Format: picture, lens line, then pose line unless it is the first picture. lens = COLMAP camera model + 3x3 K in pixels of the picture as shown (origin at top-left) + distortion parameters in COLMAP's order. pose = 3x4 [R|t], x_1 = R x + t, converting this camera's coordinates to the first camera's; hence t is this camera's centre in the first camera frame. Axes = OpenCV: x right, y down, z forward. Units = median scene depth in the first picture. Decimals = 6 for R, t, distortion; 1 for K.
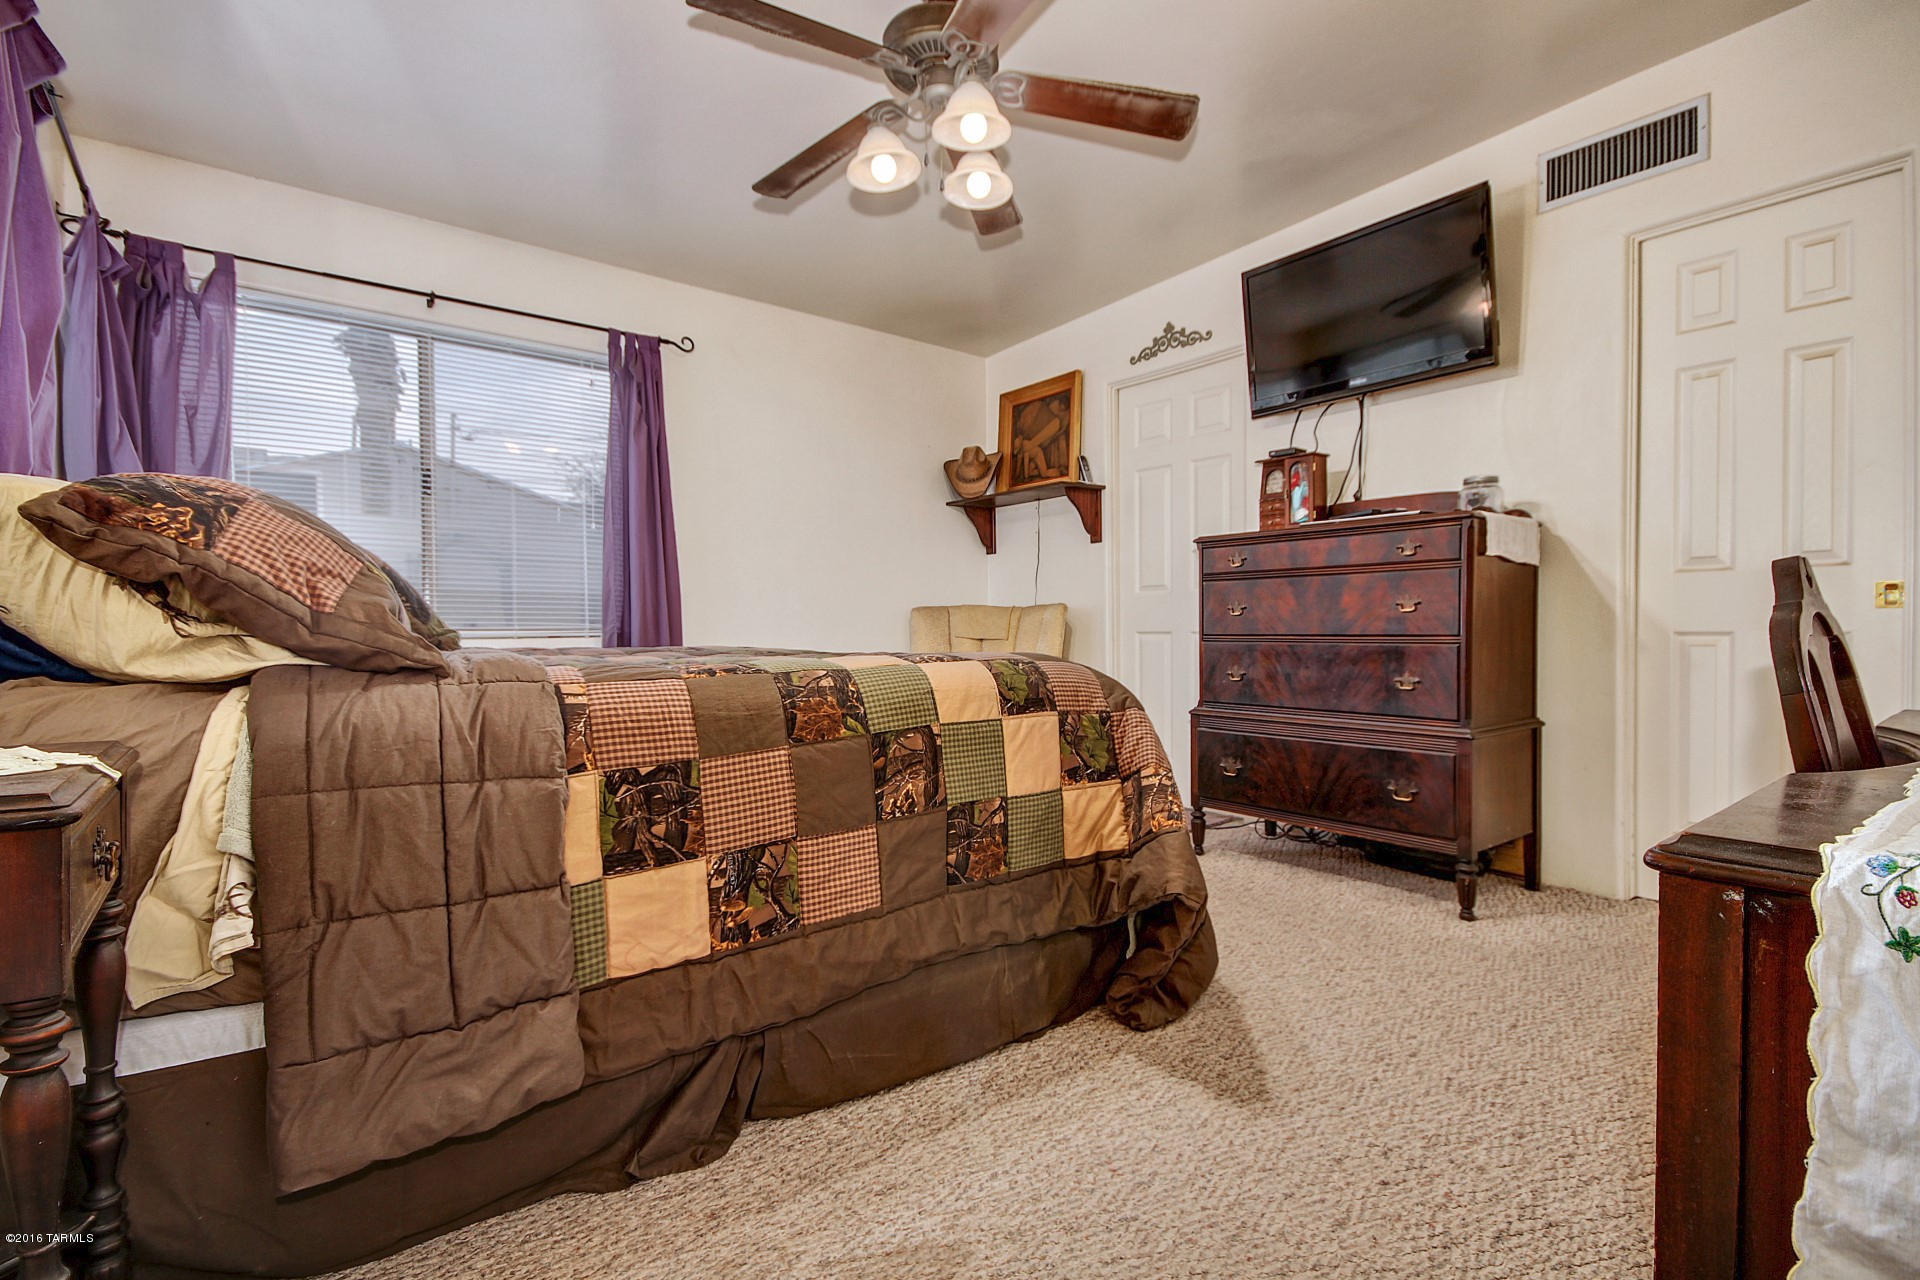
lens RADIAL K [[890.9, 0, 957.5], [0, 890.9, 637.6], [0, 0, 1]] dist [0.007131, -0.008070]
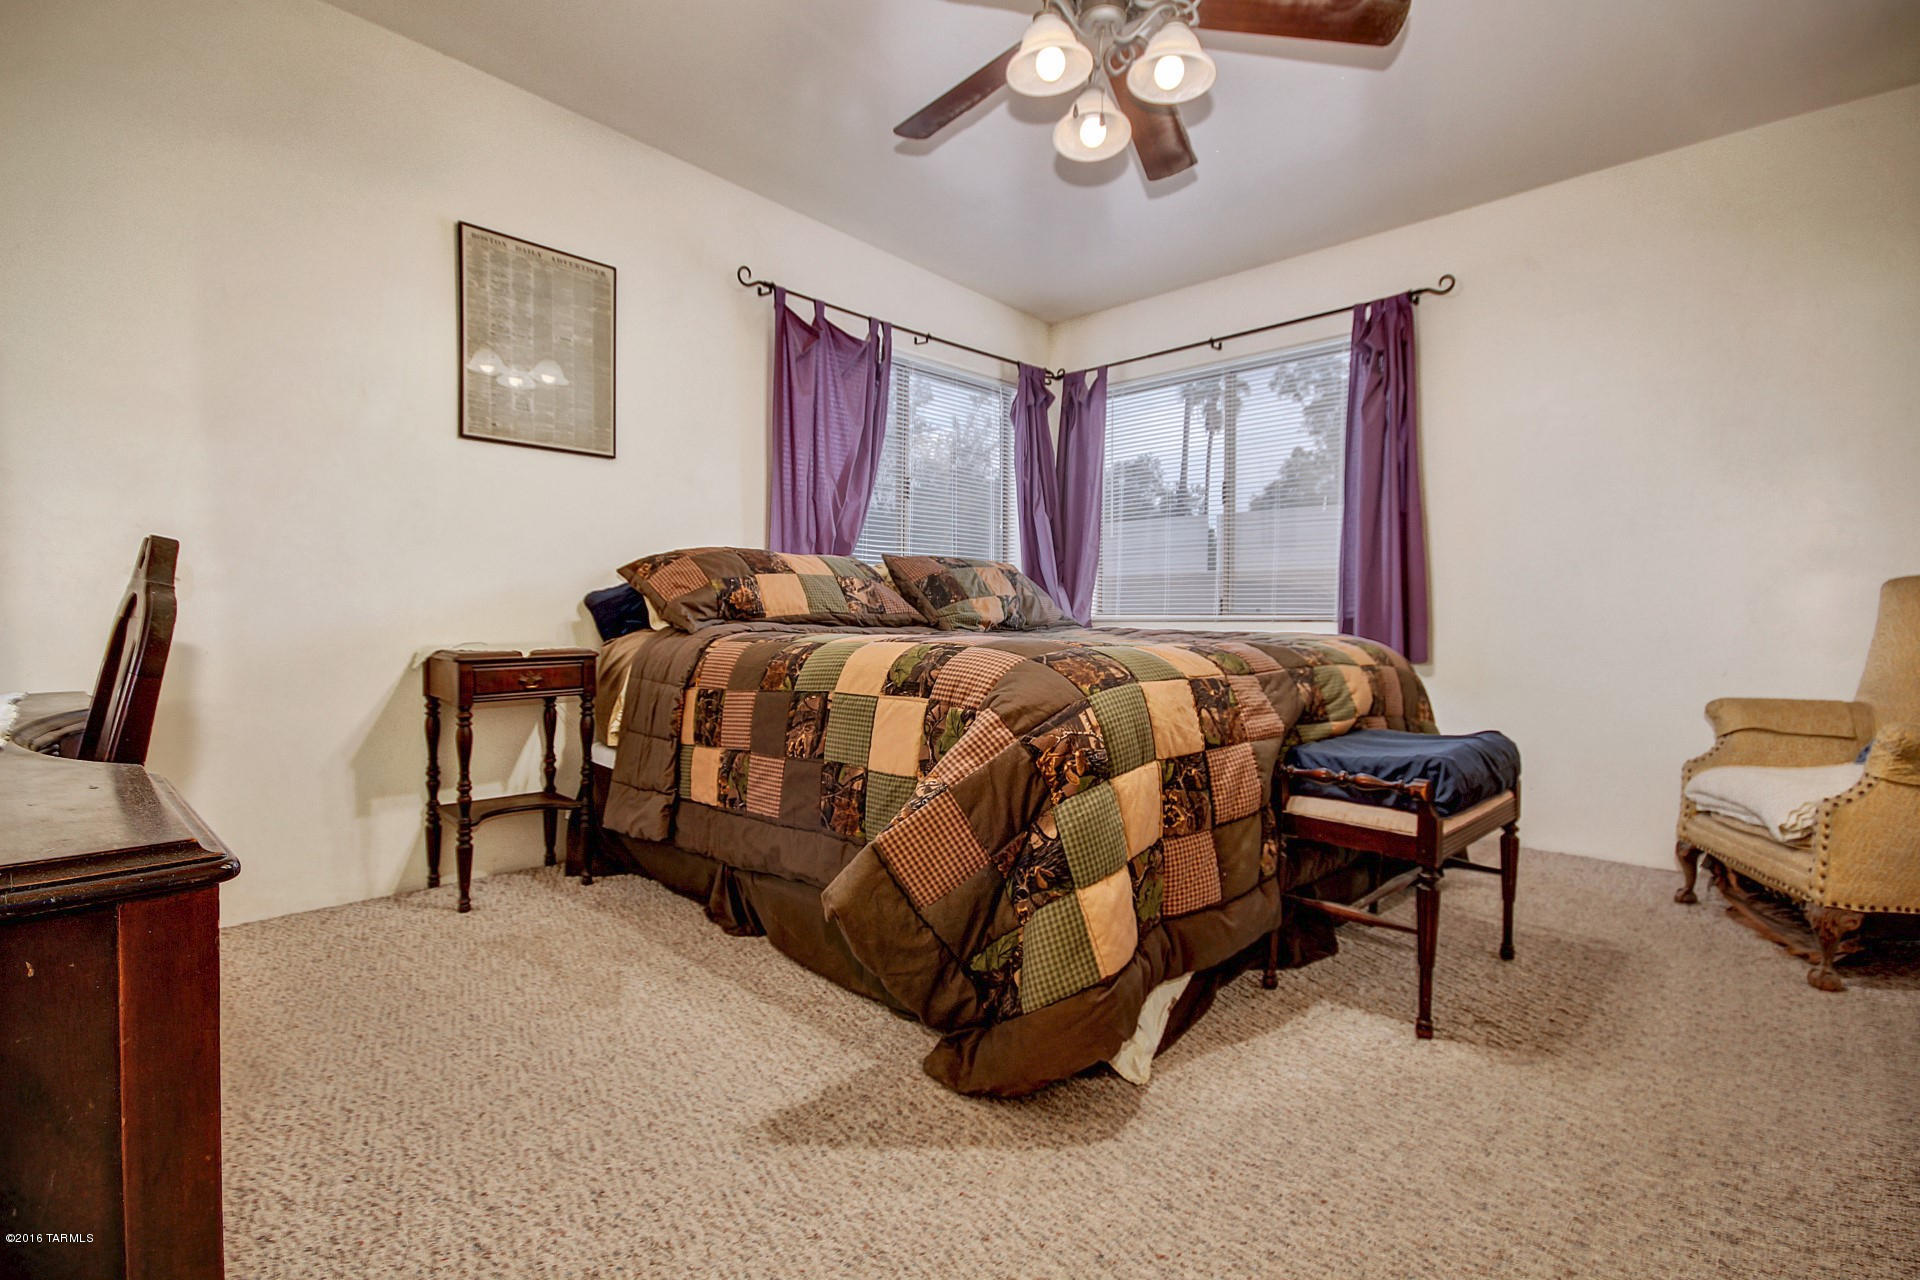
lens RADIAL K [[890.9, 0, 959.9], [0, 890.9, 639.1], [0, 0, 1]] dist [0.007131, -0.008070]
pose [[0.136249, 0.029162, -0.990245, 1.223791], [-0.014770, 0.999515, 0.027402, -0.009160], [0.990564, 0.010892, 0.136614, 1.042328]]
